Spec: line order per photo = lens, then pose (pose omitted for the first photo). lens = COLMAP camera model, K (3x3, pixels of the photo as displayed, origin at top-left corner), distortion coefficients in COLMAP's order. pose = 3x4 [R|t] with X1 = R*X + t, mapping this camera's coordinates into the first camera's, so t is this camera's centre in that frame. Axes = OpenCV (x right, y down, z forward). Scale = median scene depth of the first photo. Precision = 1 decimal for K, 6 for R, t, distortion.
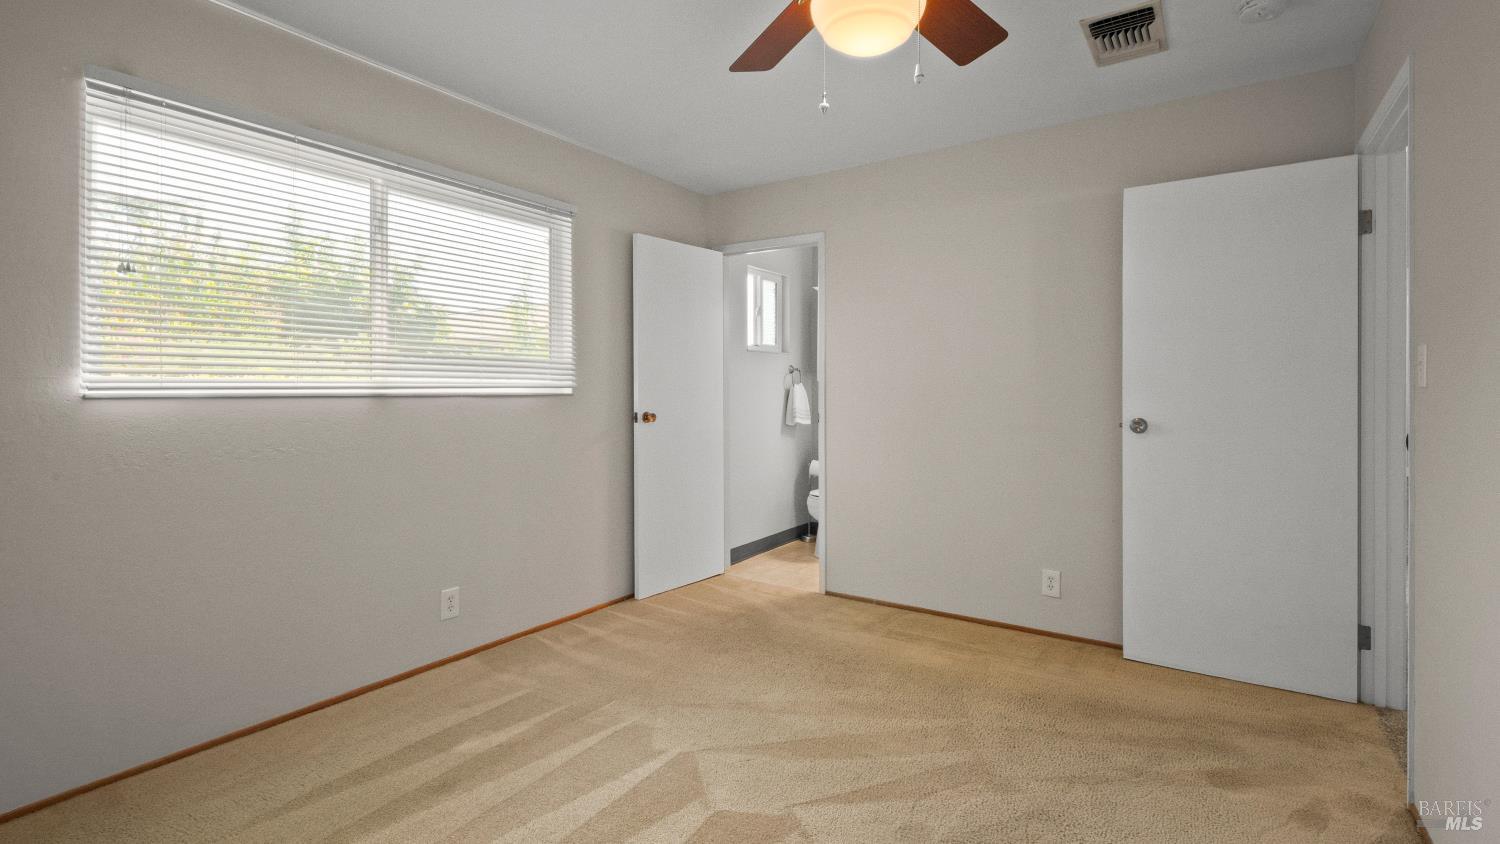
lens RADIAL K [[675.4, 0, 741.8], [0, 675.4, 401.3], [0, 0, 1]] dist [0.001782, -0.000375]
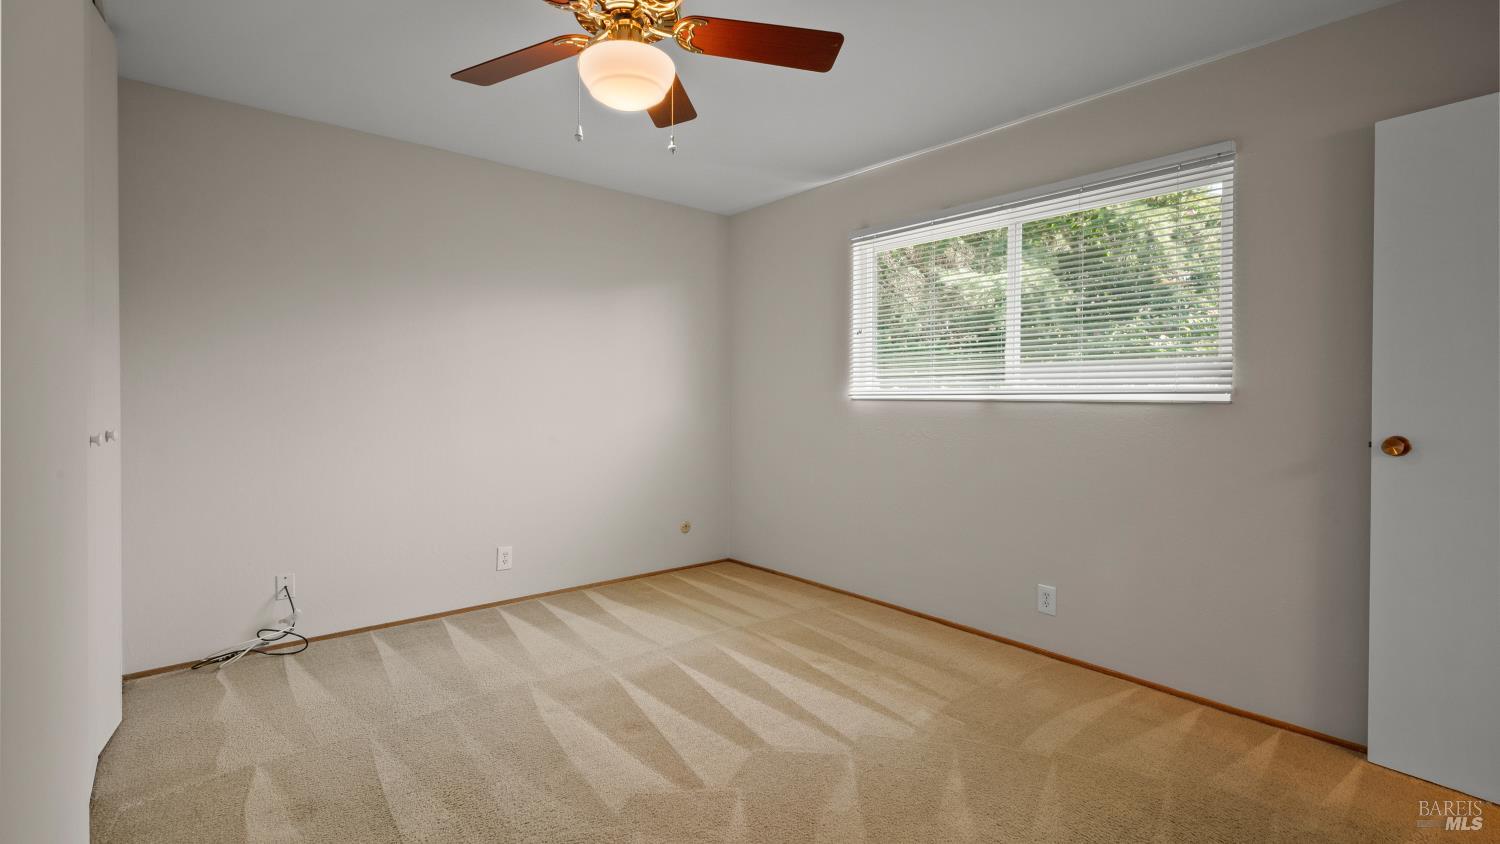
lens RADIAL K [[675.4, 0, 741.8], [0, 675.4, 401.3], [0, 0, 1]] dist [0.001782, -0.000375]
pose [[-0.260112, 0.007079, -0.965553, 0.653533], [-0.019748, 0.999725, 0.012649, -0.011219], [0.965377, 0.022358, -0.259900, 0.757332]]
